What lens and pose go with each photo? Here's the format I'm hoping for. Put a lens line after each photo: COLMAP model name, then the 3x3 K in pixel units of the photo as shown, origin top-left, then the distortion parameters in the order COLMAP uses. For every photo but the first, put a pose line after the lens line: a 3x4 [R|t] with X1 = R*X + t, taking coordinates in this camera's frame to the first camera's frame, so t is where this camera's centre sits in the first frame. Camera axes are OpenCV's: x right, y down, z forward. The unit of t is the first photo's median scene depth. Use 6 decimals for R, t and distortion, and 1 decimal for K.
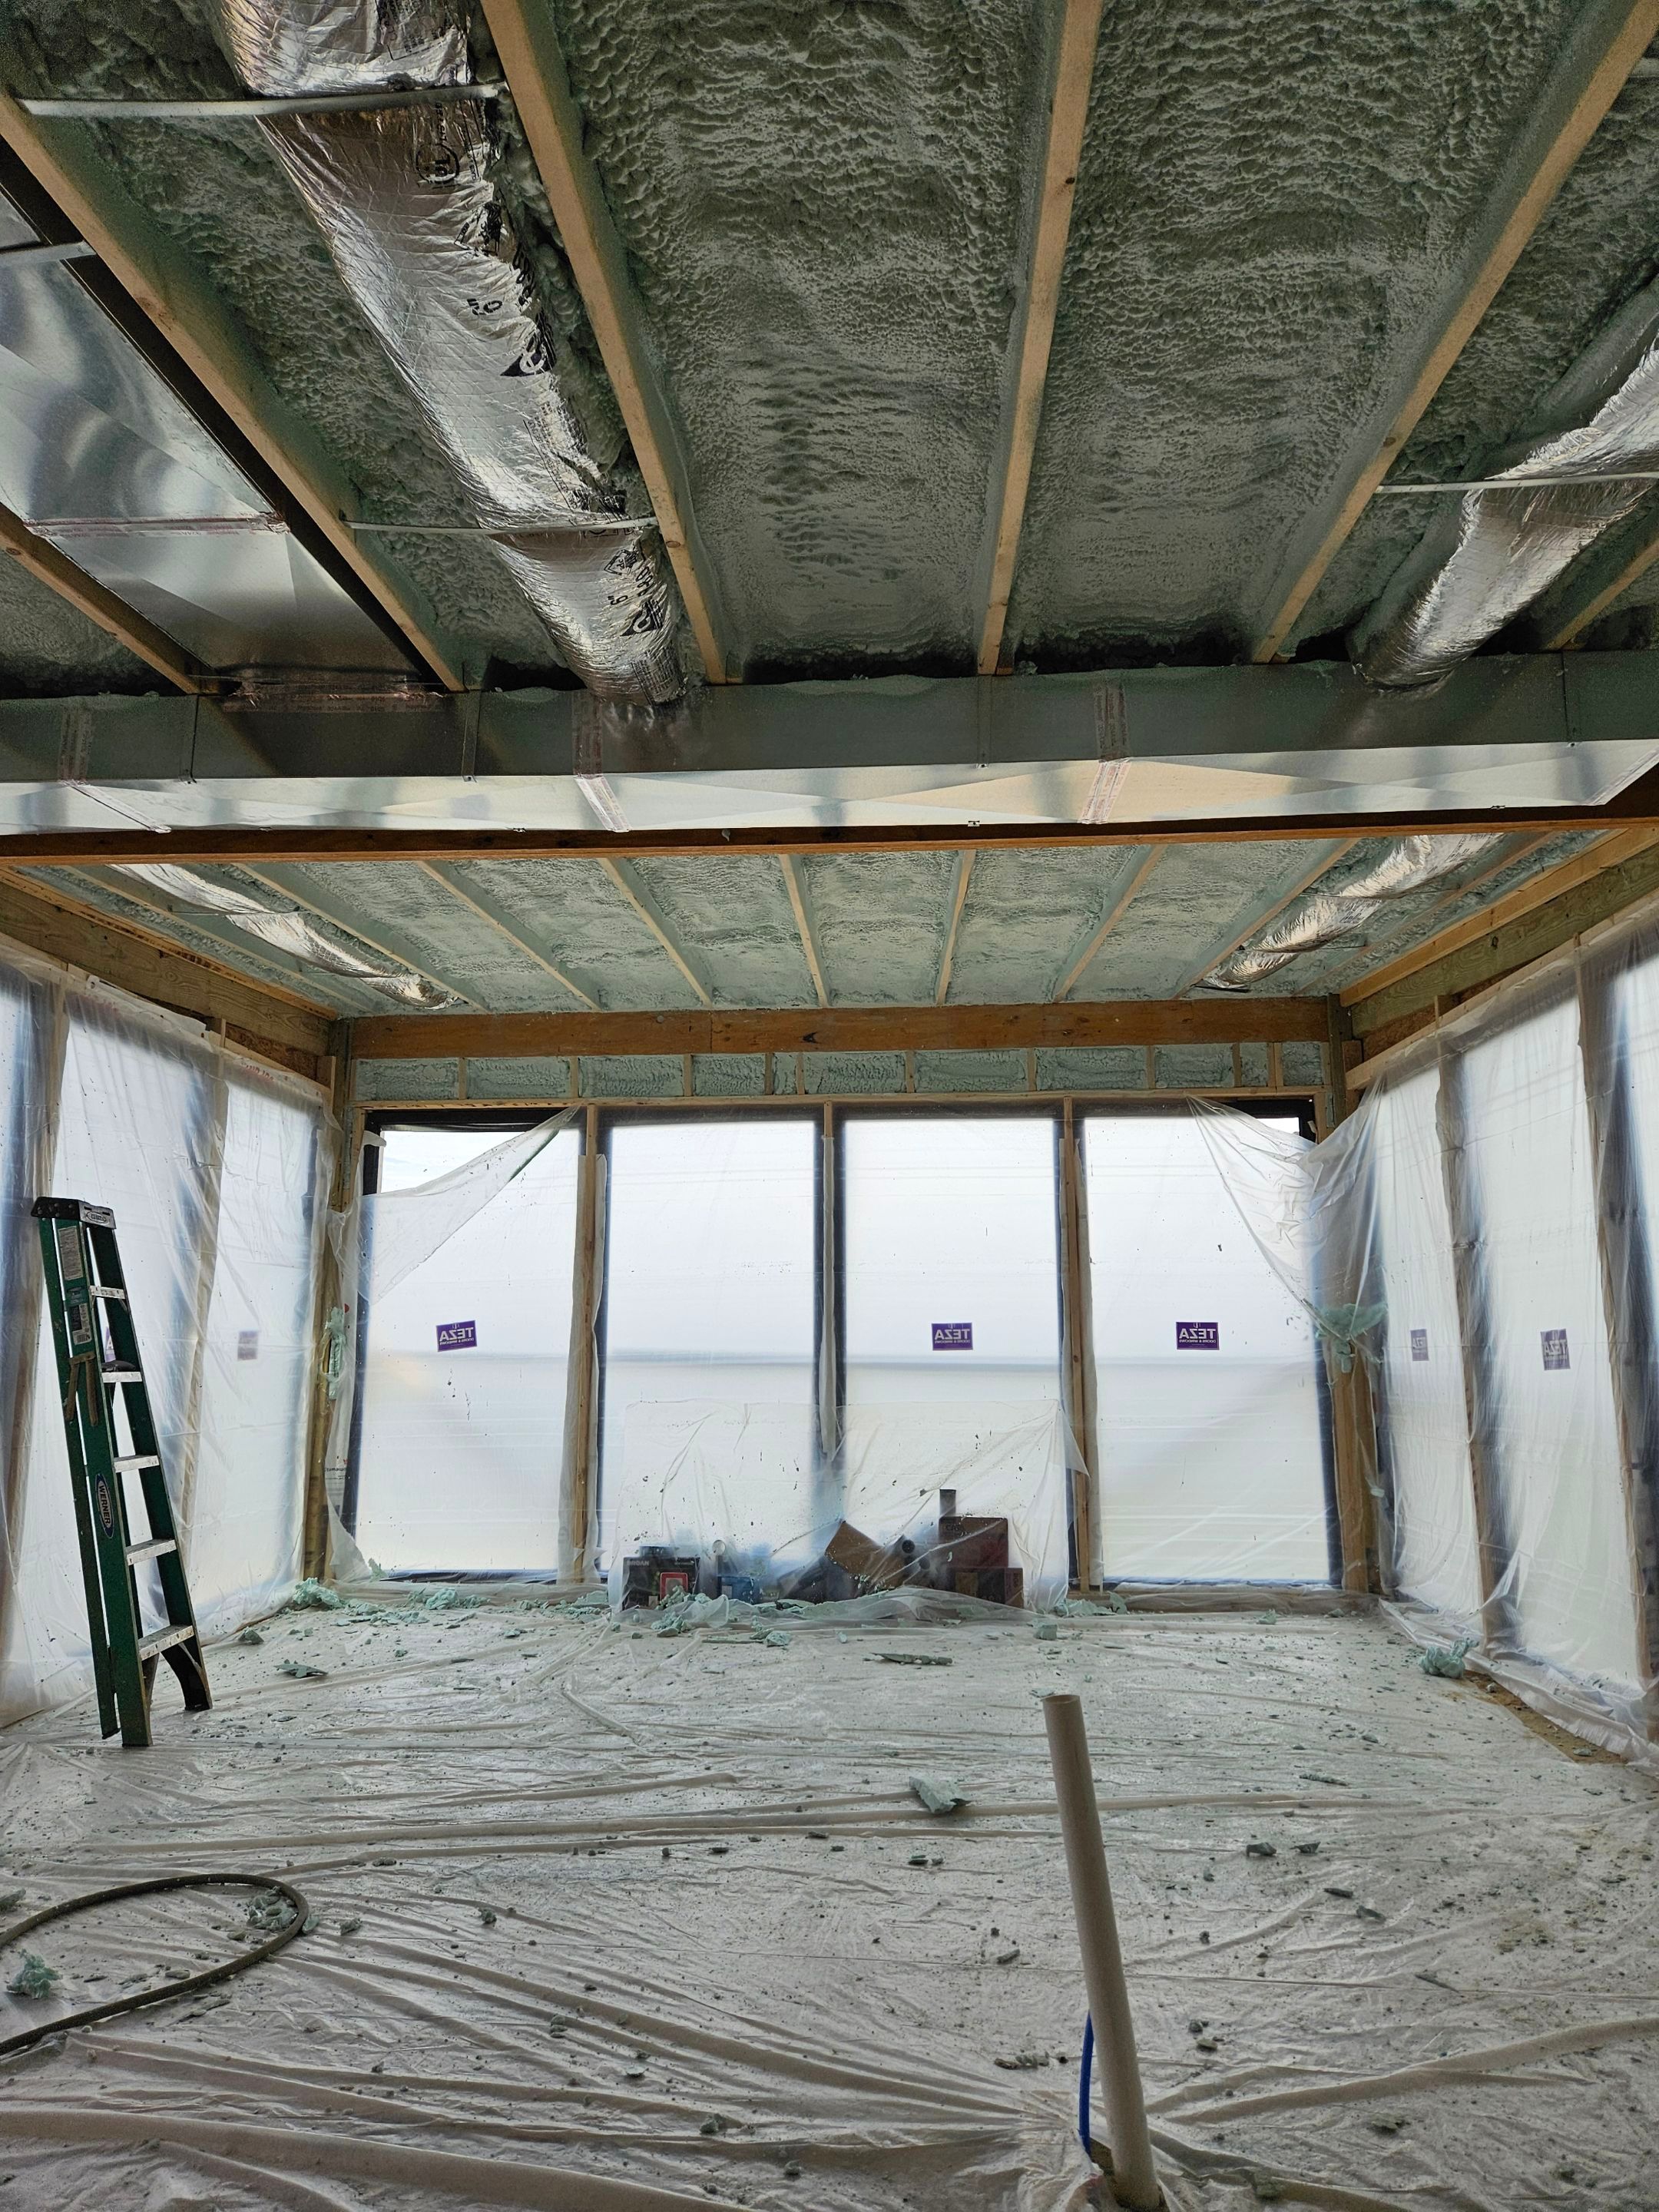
lens RADIAL K [[1470.8, 0, 825.6], [0, 1470.8, 1096.9], [0, 0, 1]] dist [0.086136, -0.075670]
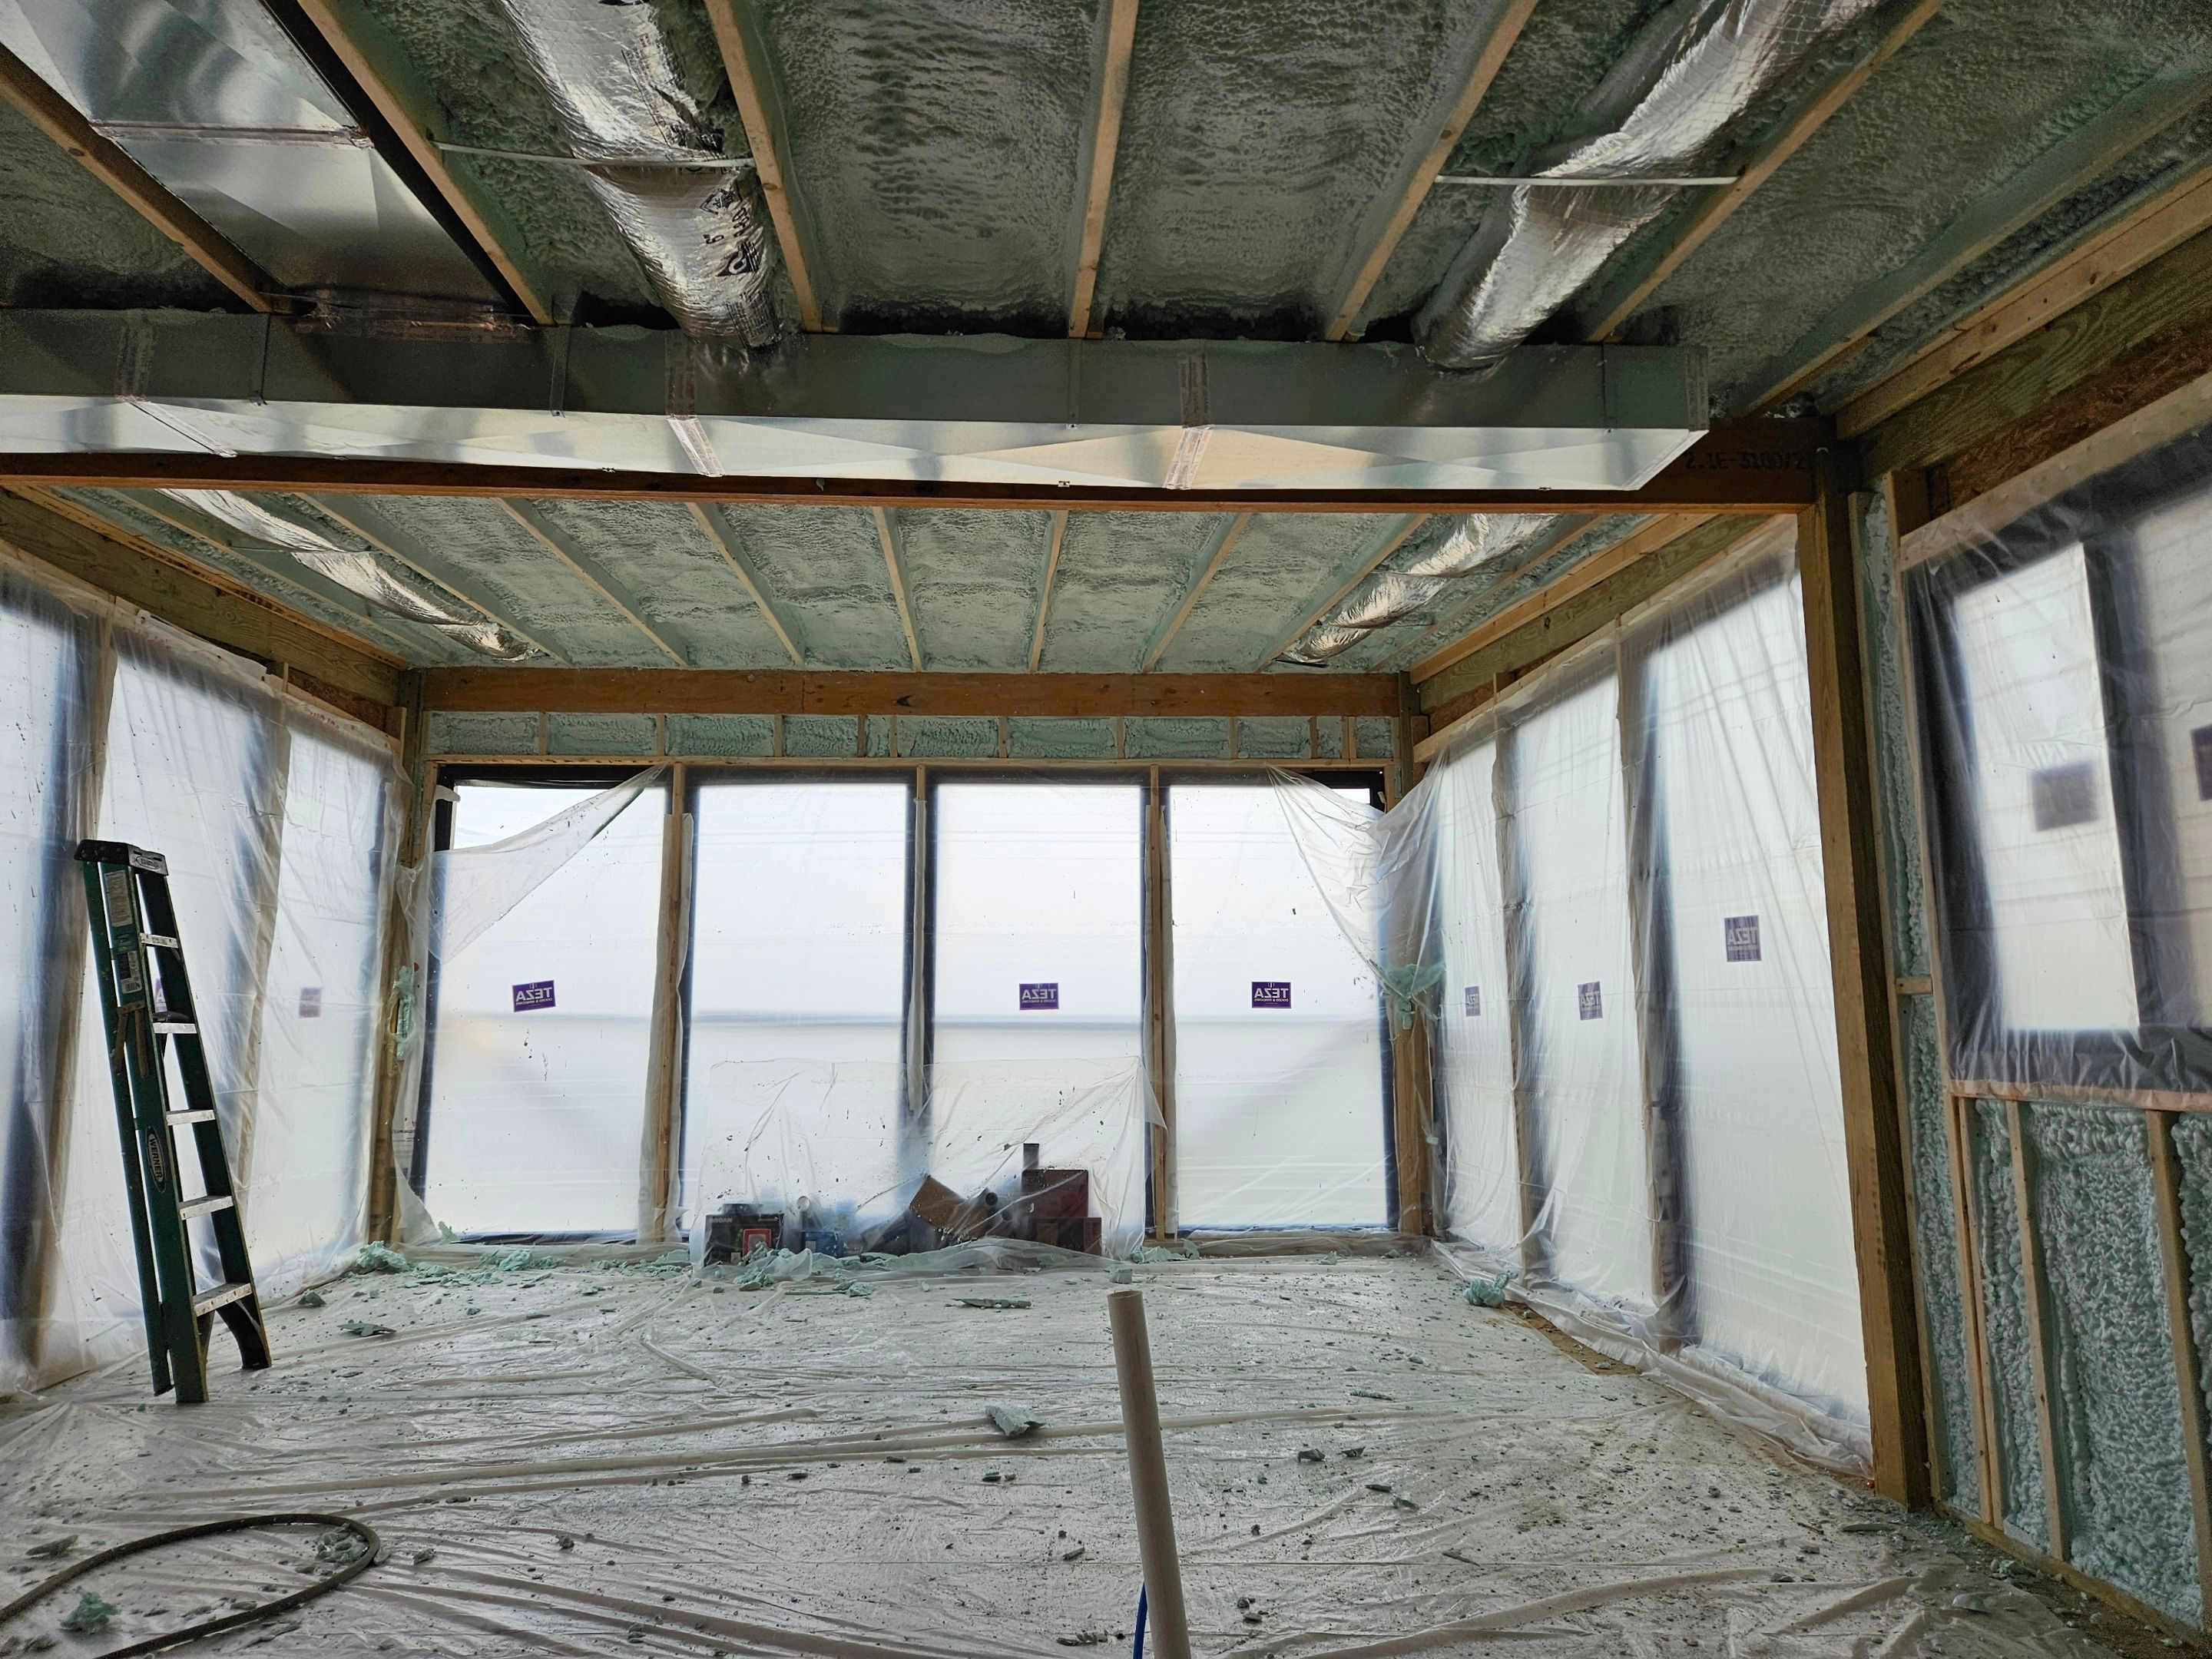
lens RADIAL K [[1468.6, 0, 1084.8], [0, 1468.6, 804.3], [0, 0, 1]] dist [0.083344, -0.068626]
pose [[0.993607, 0.016265, 0.111715, 0.001920], [-0.018418, 0.999664, 0.018264, 0.012979], [-0.111380, -0.020205, 0.993572, -0.020828]]
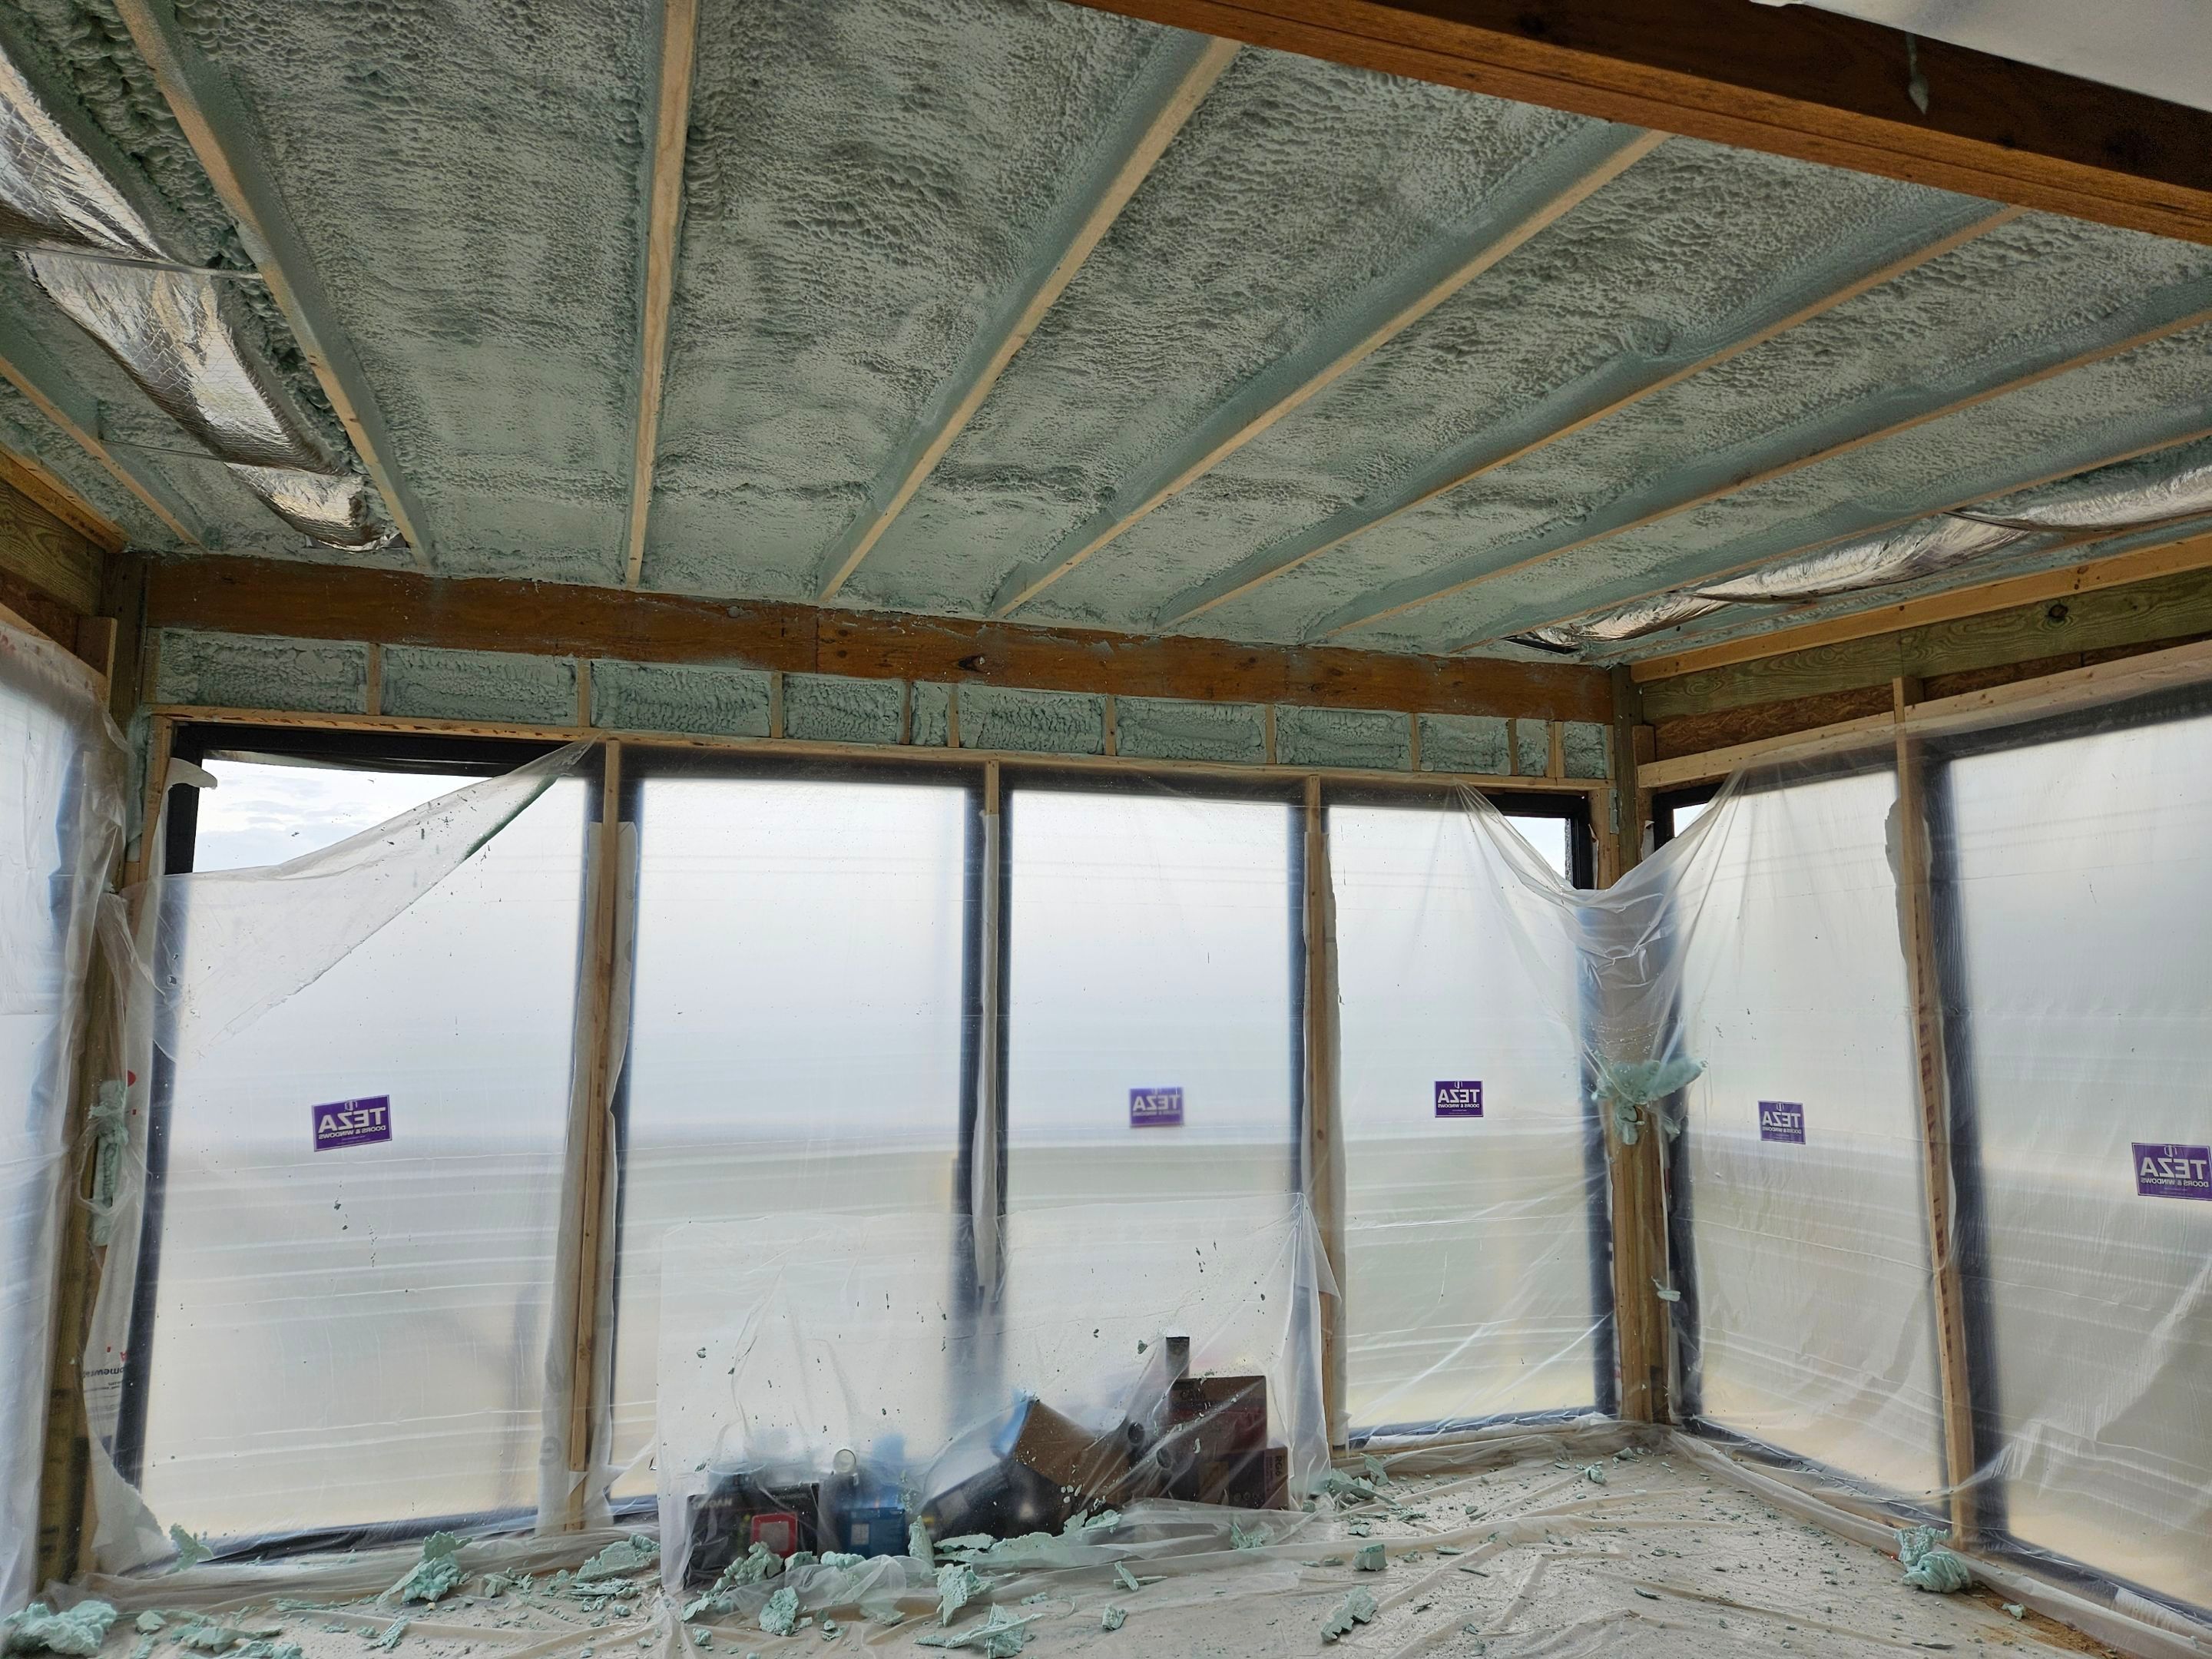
lens RADIAL K [[1470.8, 0, 1120.2], [0, 1470.8, 816.5], [0, 0, 1]] dist [0.086136, -0.075670]
pose [[0.928251, 0.048753, 0.368746, -0.253944], [-0.065605, 0.997290, 0.033293, 0.003346], [-0.366124, -0.055095, 0.928934, 0.464108]]
